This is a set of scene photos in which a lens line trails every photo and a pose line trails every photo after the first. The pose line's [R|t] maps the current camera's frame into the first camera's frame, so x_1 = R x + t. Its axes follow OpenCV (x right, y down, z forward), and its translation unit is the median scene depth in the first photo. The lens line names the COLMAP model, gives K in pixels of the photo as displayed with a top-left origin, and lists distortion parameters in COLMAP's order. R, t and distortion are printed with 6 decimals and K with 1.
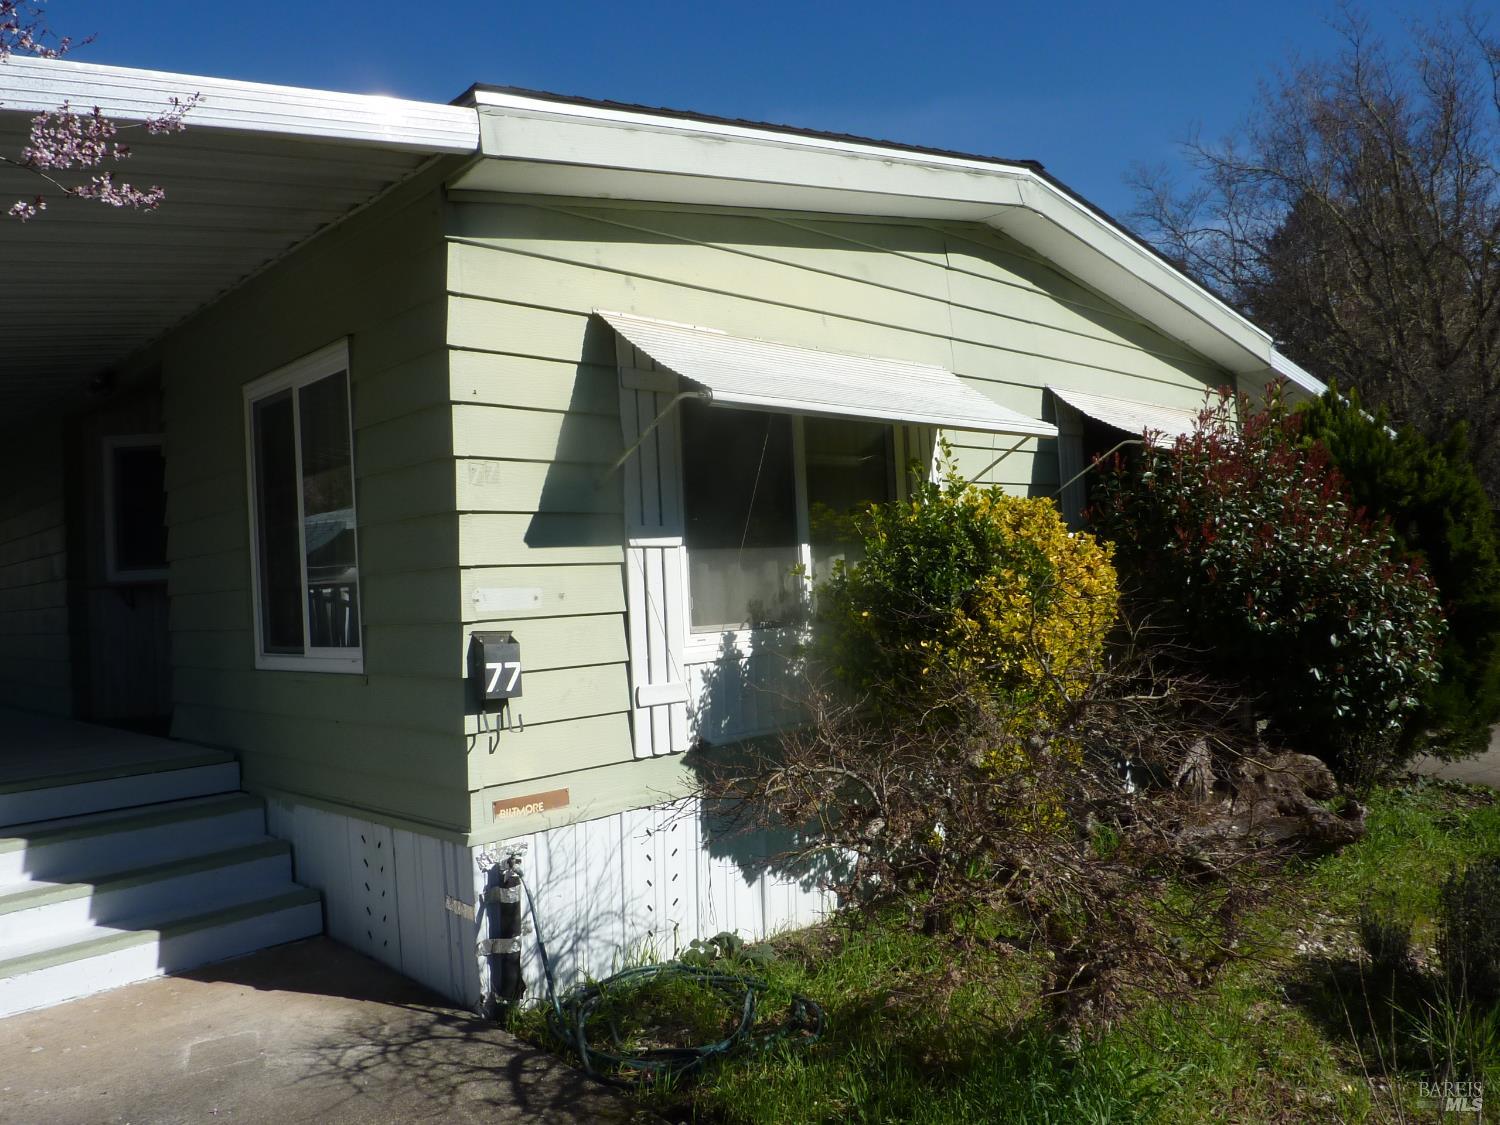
lens RADIAL K [[1119.6, 0, 708.5], [0, 1119.6, 558.8], [0, 0, 1]] dist [0.002859, -0.036658]
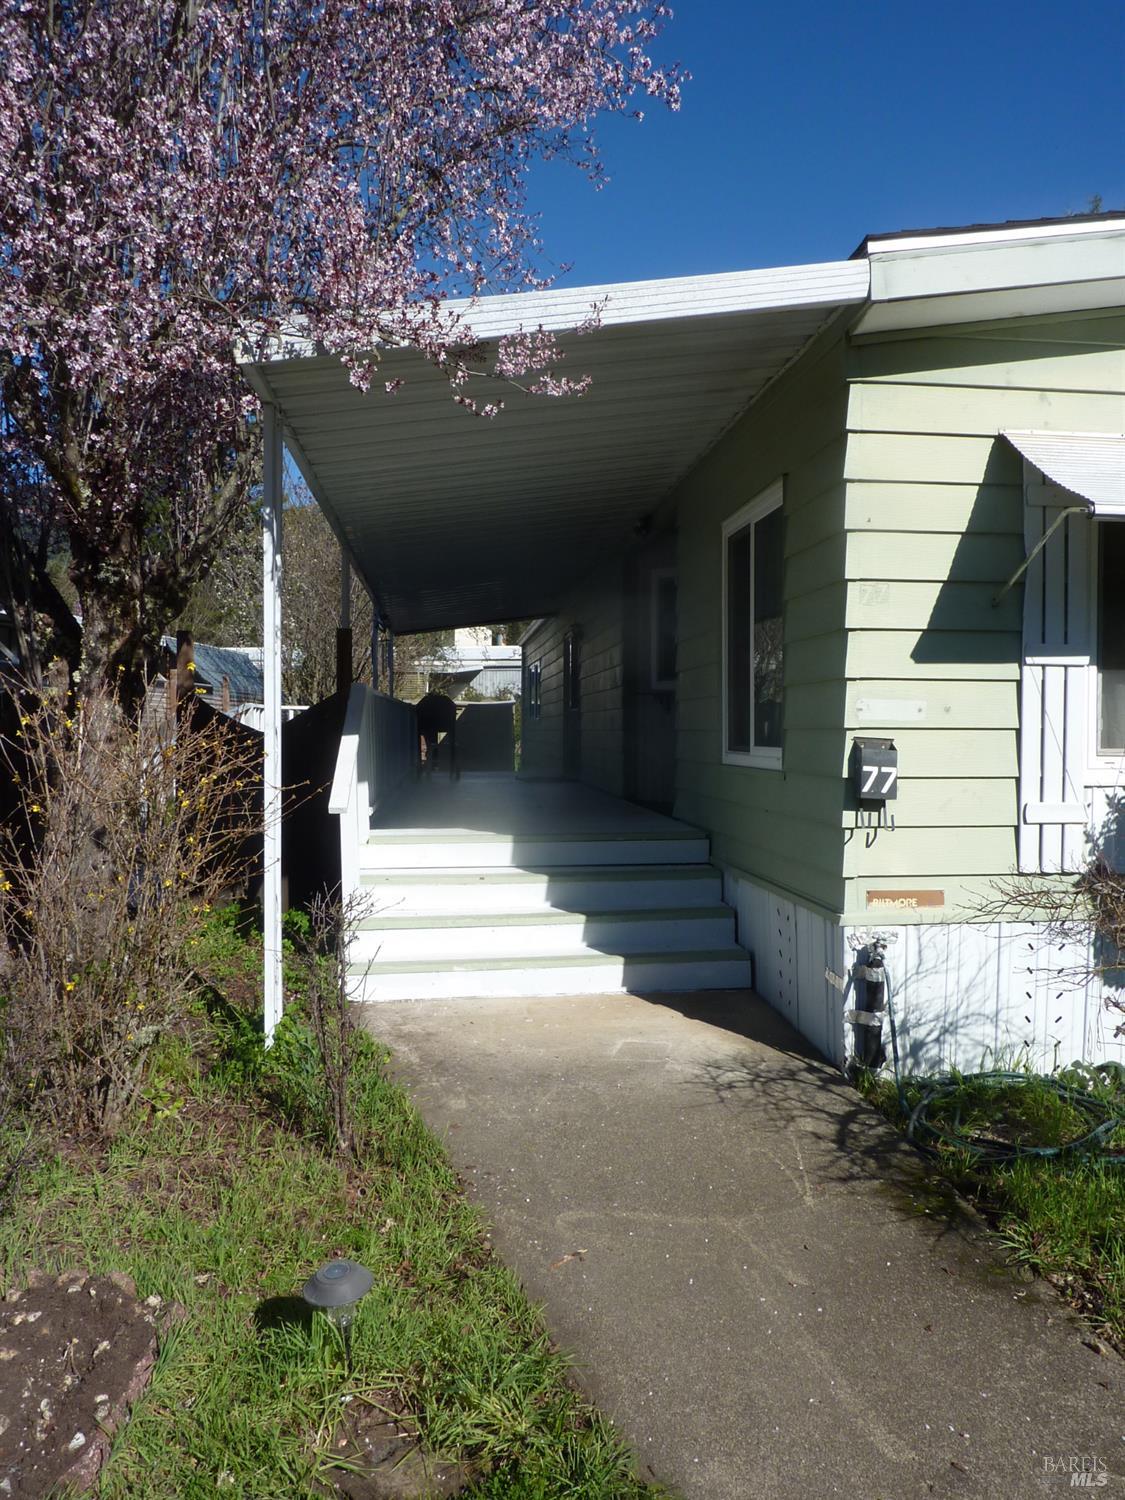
lens RADIAL K [[1097.2, 0, 562.5], [0, 1097.2, 750.0], [0, 0, 1]] dist [-0.030408, 0.016275]
pose [[0.803557, 0.066707, -0.591478, 0.198212], [-0.030663, 0.997020, 0.070787, 0.009767], [0.594437, -0.038745, 0.803208, -0.048039]]
